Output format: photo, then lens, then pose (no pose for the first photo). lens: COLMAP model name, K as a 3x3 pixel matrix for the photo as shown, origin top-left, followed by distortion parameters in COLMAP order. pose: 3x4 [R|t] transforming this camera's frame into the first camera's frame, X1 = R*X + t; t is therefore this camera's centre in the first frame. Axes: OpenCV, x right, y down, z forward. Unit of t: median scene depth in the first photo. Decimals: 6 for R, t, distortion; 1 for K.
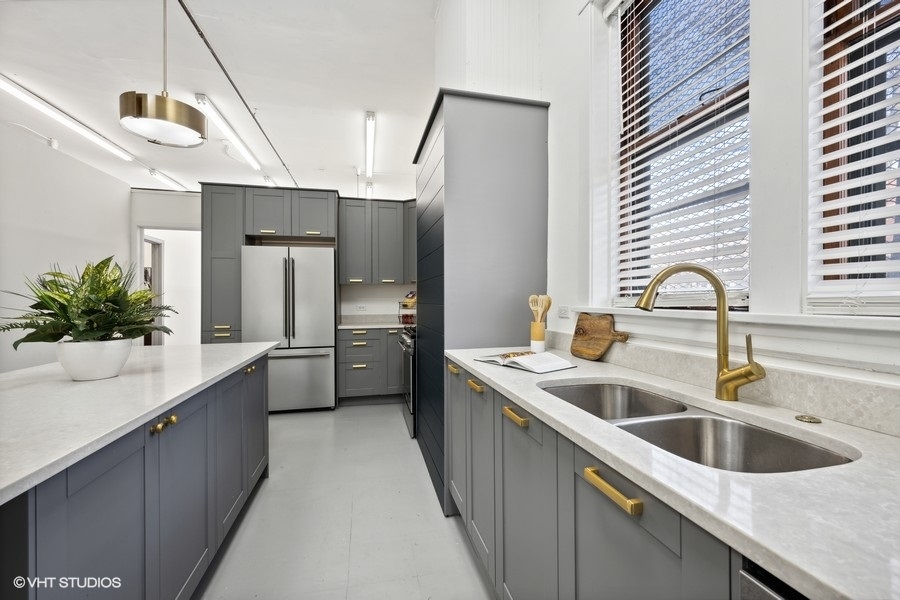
lens RADIAL K [[370.3, 0, 450.0], [0, 370.3, 300.0], [0, 0, 1]] dist [-0.000719, 0.000119]
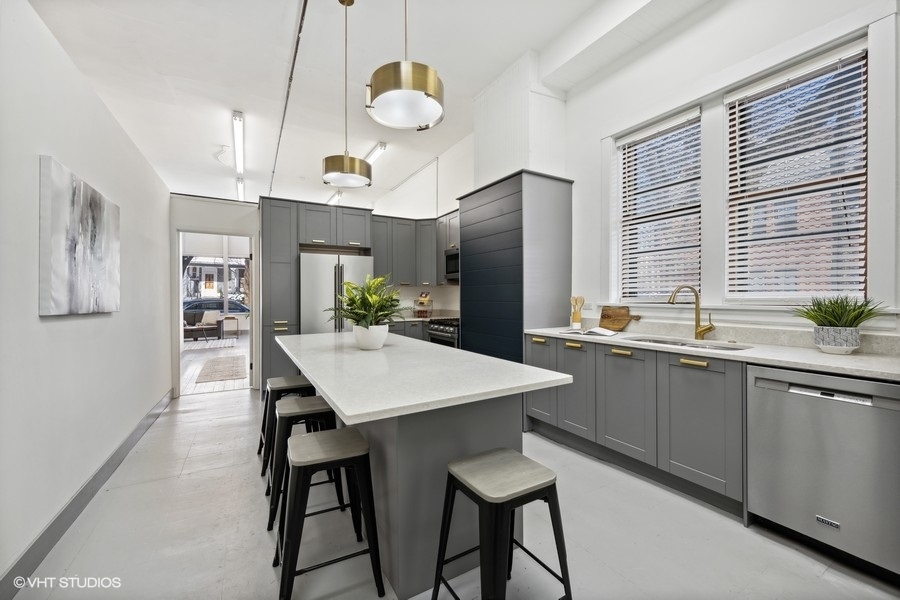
lens RADIAL K [[356.0, 0, 448.2], [0, 356.0, 298.1], [0, 0, 1]] dist [0.000197, -0.000039]
pose [[0.959262, 0.000618, 0.282518, -0.817108], [-0.001107, 0.999998, 0.001571, -0.007206], [-0.282516, -0.001820, 0.959261, -0.426901]]
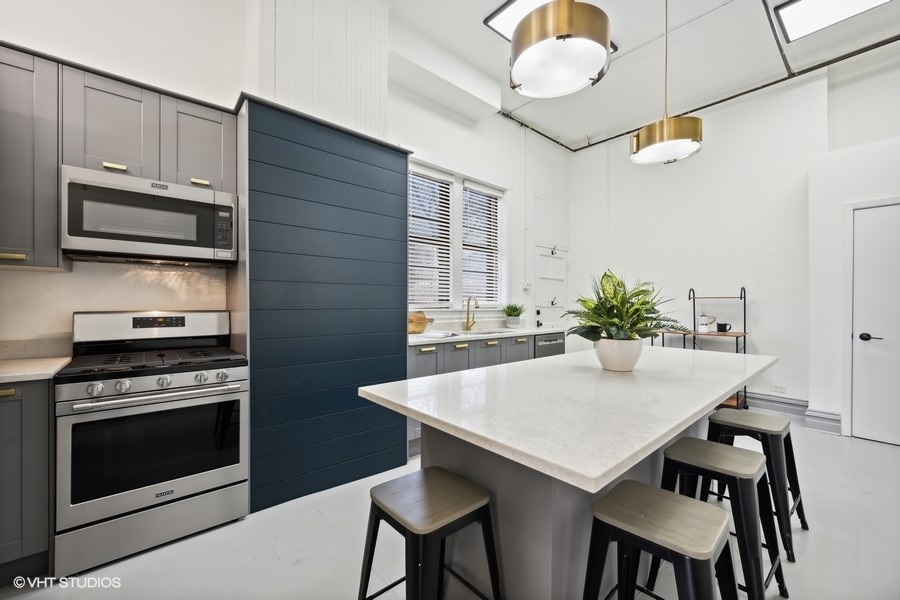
lens RADIAL K [[356.6, 0, 450.5], [0, 356.6, 307.8], [0, 0, 1]] dist [-0.001452, -0.000246]
pose [[-0.453073, -0.003938, 0.891464, -1.335652], [-0.004473, 0.999988, 0.002144, 0.008996], [-0.891462, -0.003016, -0.453086, 1.539505]]
